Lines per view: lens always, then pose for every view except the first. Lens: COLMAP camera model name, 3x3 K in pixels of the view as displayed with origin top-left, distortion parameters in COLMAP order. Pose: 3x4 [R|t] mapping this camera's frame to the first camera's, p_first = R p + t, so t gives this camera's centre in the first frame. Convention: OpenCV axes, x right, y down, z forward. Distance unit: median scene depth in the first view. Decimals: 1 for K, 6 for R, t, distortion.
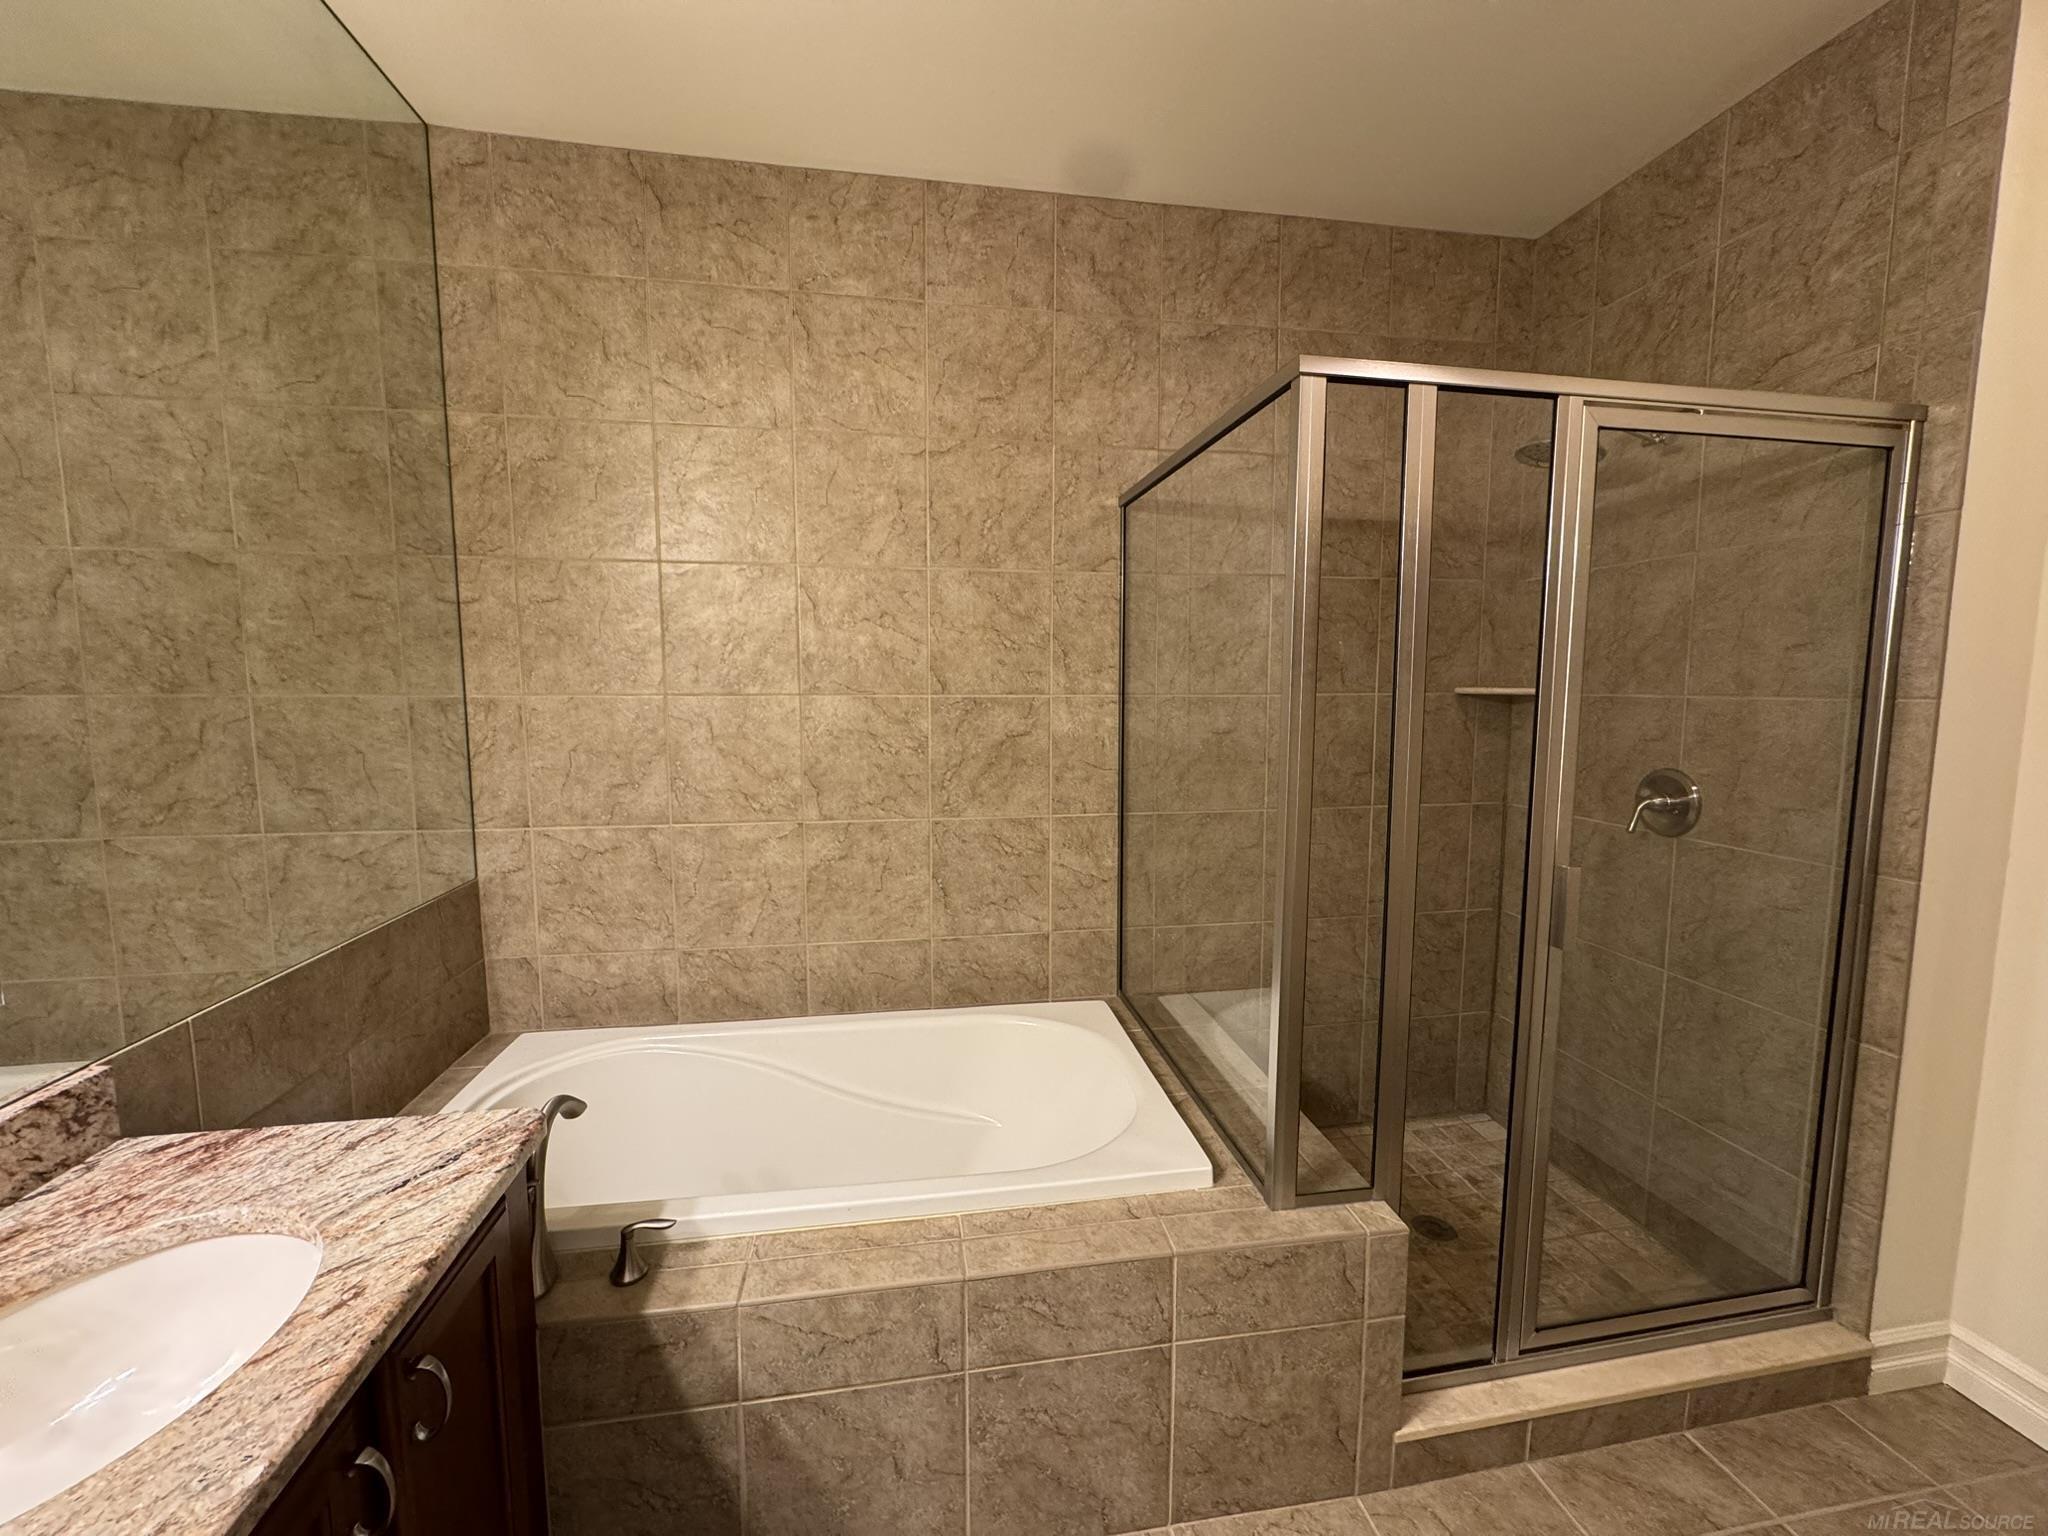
lens RADIAL K [[820.6, 0, 1025.6], [0, 820.6, 762.3], [0, 0, 1]] dist [-0.000250, 0.000044]
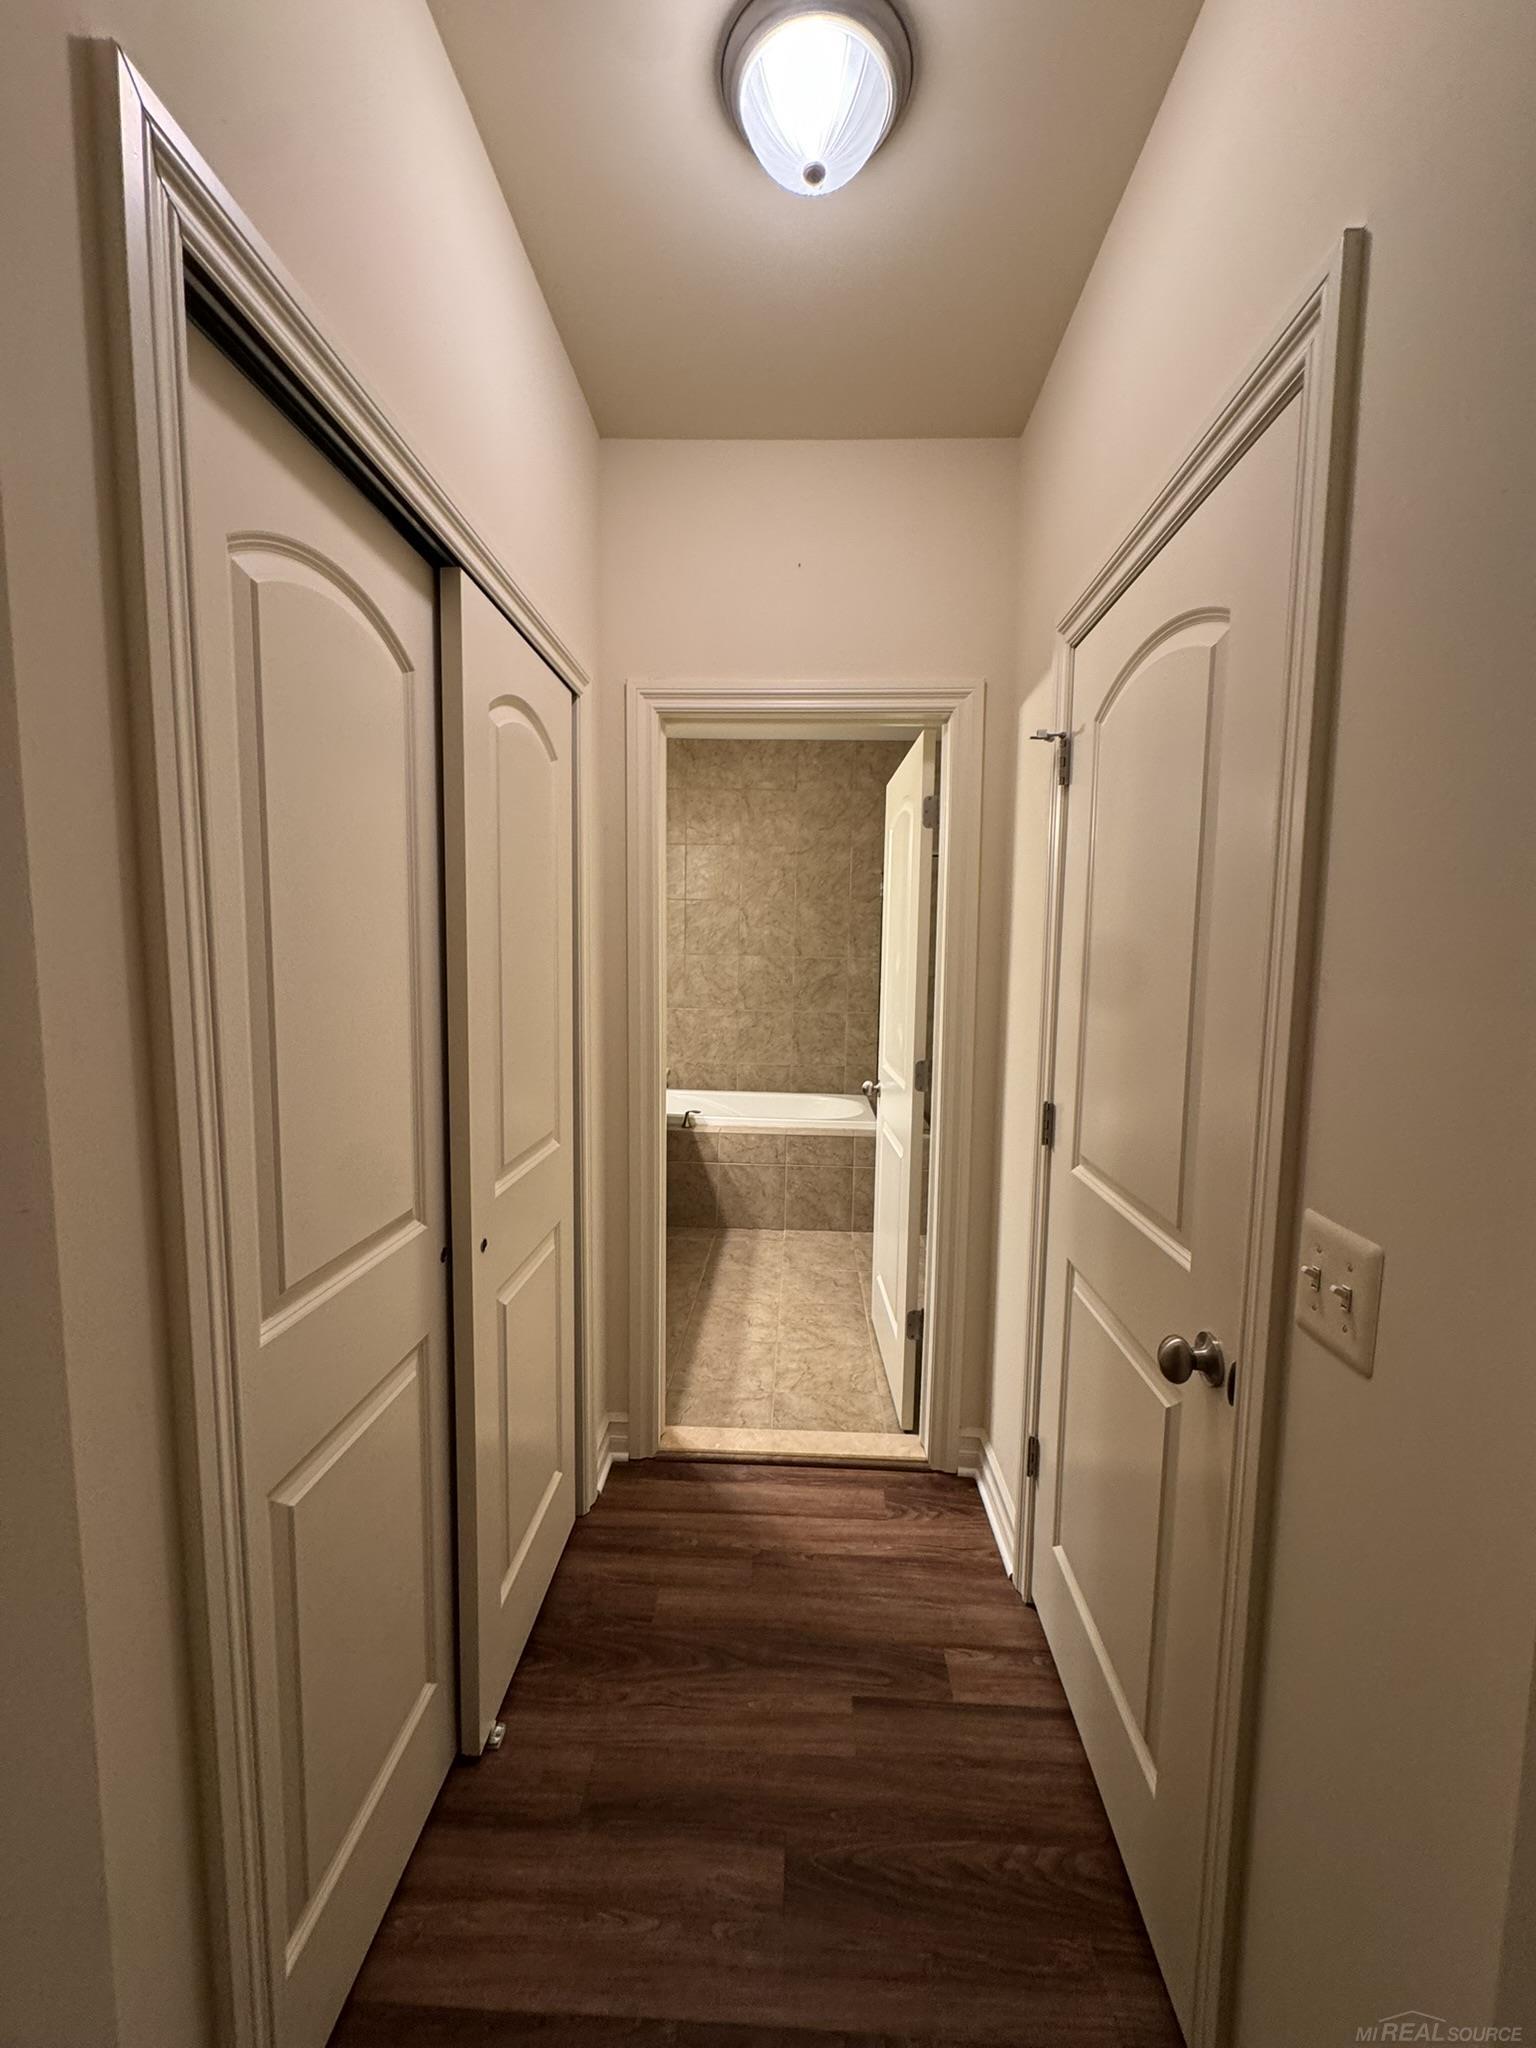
lens RADIAL K [[820.6, 0, 770.1], [0, 820.6, 1026.4], [0, 0, 1]] dist [-0.000250, 0.000044]
pose [[0.979037, 0.035217, -0.200614, 0.293381], [-0.037728, 0.999250, -0.008703, 0.139211], [0.200157, 0.016089, 0.979632, -1.289603]]
